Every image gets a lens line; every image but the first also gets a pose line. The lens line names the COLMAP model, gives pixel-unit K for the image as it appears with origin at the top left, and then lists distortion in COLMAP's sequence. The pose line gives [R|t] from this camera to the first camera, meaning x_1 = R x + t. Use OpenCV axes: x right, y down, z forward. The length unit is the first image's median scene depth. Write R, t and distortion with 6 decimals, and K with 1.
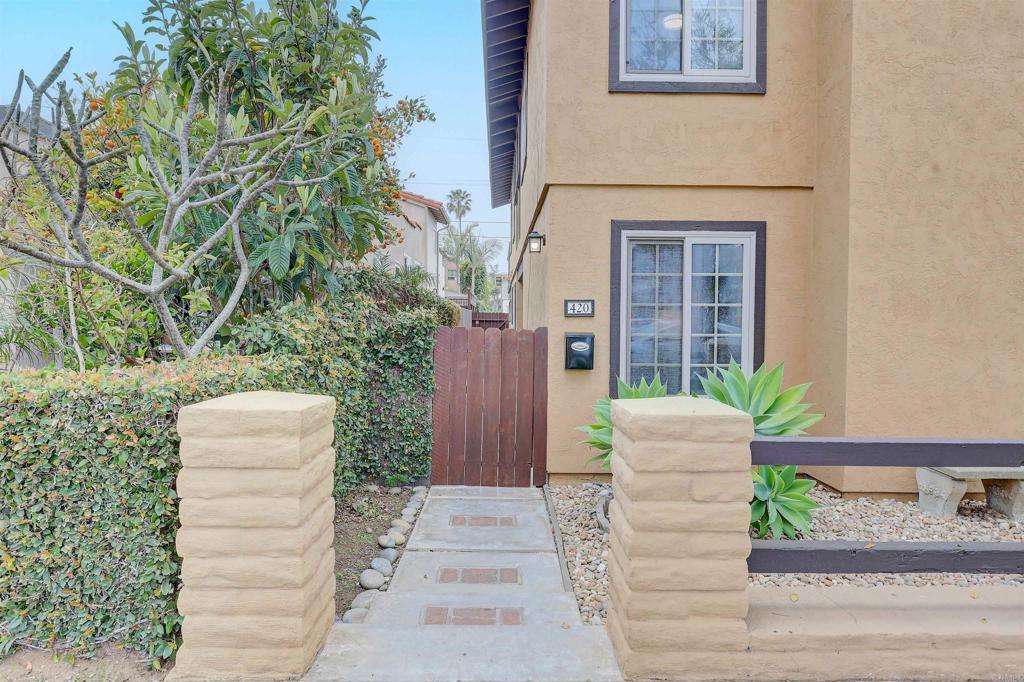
lens RADIAL K [[645.5, 0, 511.6], [0, 645.5, 337.6], [0, 0, 1]] dist [-0.001728, -0.000162]
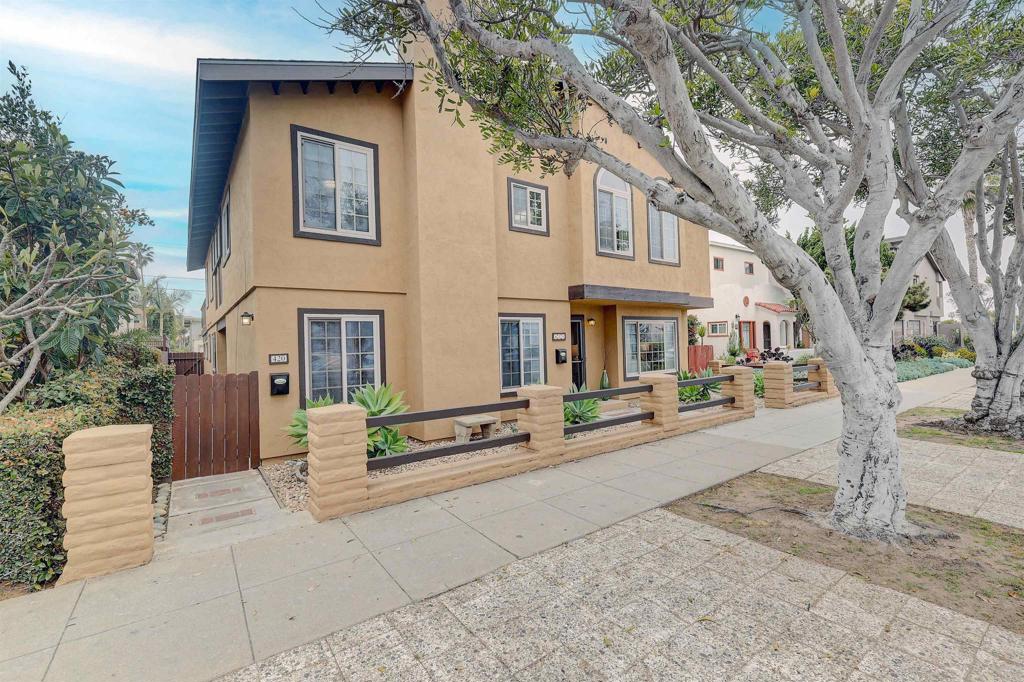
lens RADIAL K [[445.0, 0, 513.7], [0, 445.0, 338.9], [0, 0, 1]] dist [0.003166, -0.000430]
pose [[0.815102, -0.024507, 0.578799, -0.071785], [0.051773, 0.998189, -0.030647, -0.030754], [-0.576999, 0.054946, 0.814894, -0.335083]]
